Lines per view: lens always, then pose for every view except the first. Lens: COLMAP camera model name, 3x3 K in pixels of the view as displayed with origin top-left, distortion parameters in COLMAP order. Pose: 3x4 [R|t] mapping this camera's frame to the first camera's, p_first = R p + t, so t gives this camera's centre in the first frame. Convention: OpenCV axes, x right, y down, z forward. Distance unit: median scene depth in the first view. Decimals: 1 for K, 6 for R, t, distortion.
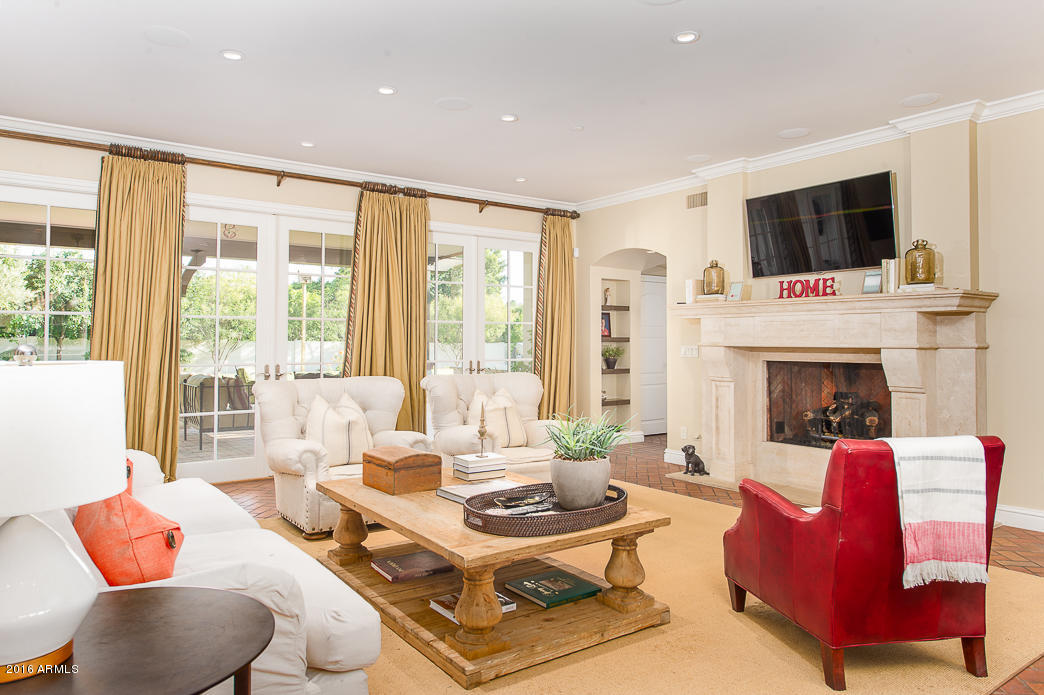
lens RADIAL K [[694.8, 0, 522.0], [0, 694.8, 347.5], [0, 0, 1]] dist [0.003781, 0.001082]
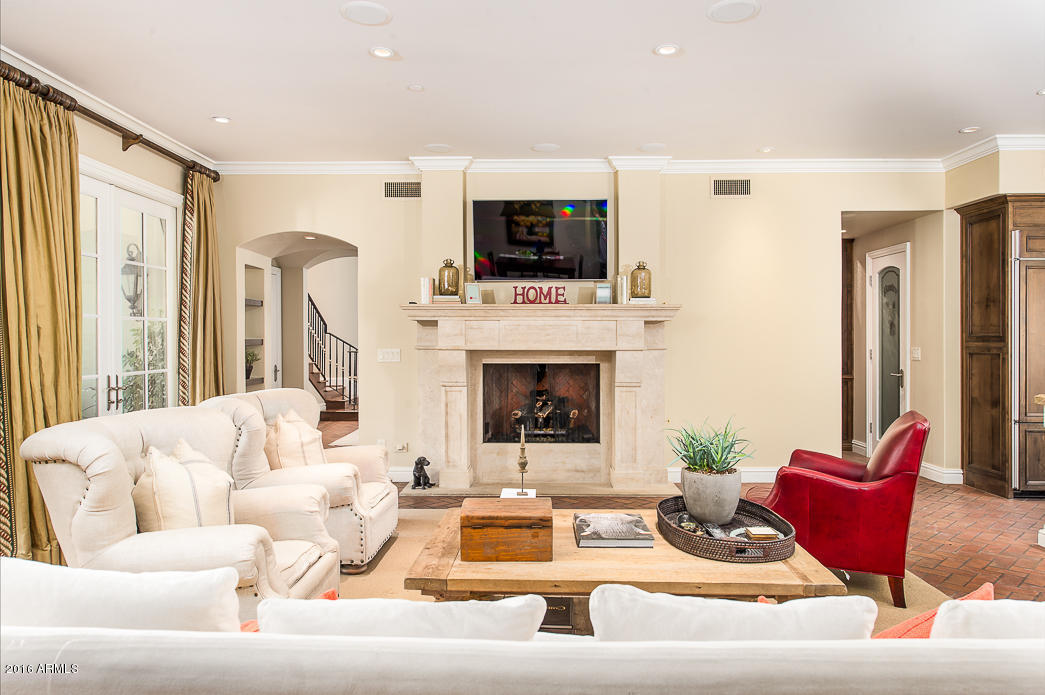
lens RADIAL K [[729.6, 0, 523.7], [0, 729.6, 368.4], [0, 0, 1]] dist [0.003297, -0.000475]
pose [[0.592230, -0.032069, 0.805130, -0.498058], [0.006919, 0.999373, 0.034717, -0.011273], [-0.805739, -0.014989, 0.592081, 0.345584]]
